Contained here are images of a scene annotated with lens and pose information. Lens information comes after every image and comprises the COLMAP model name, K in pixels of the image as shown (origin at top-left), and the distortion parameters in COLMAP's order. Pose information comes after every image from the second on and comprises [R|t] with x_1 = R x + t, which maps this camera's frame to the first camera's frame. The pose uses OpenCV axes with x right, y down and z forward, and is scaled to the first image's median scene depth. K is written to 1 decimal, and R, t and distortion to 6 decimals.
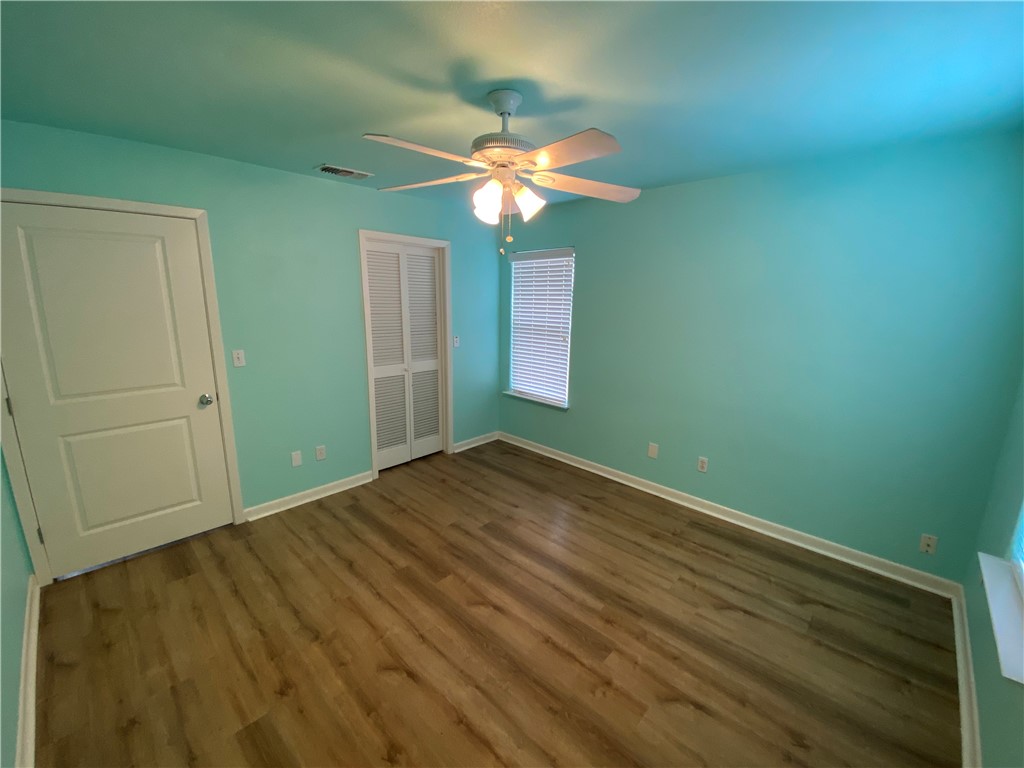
lens RADIAL K [[411.1, 0, 509.2], [0, 411.1, 383.6], [0, 0, 1]] dist [0.034515, -0.028389]
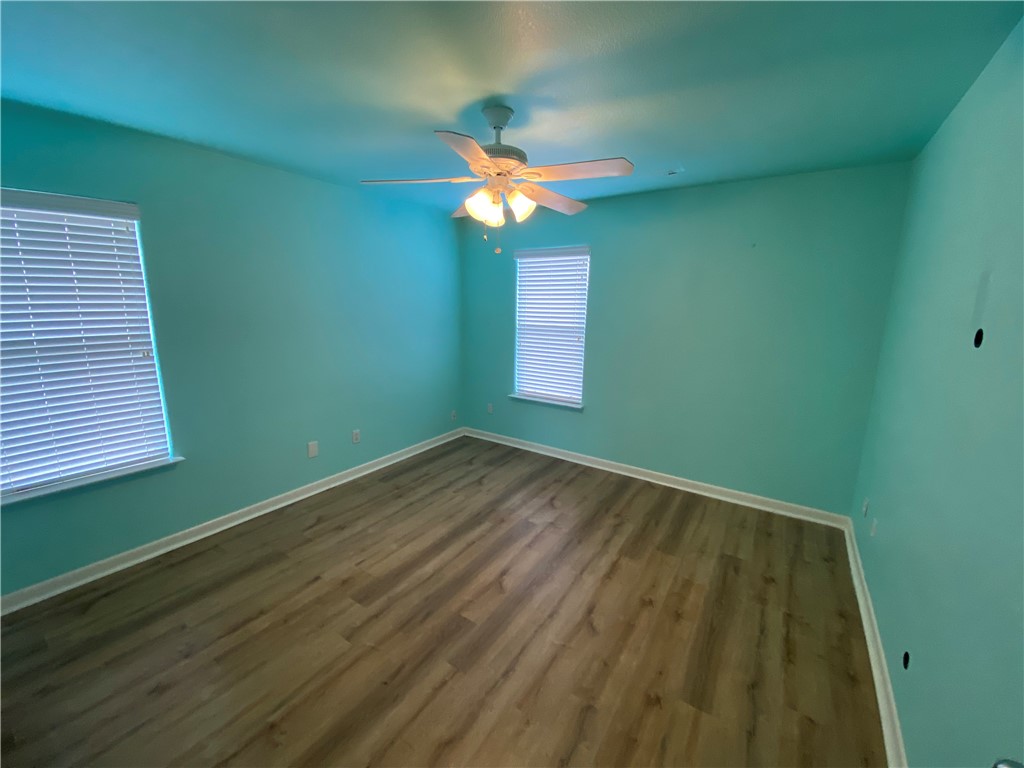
lens RADIAL K [[411.1, 0, 509.2], [0, 411.1, 383.6], [0, 0, 1]] dist [0.034515, -0.028389]
pose [[-0.169478, -0.213100, 0.962219, -0.901784], [0.191458, 0.950623, 0.244254, -0.191056], [-0.966758, 0.225620, -0.120311, 0.914357]]
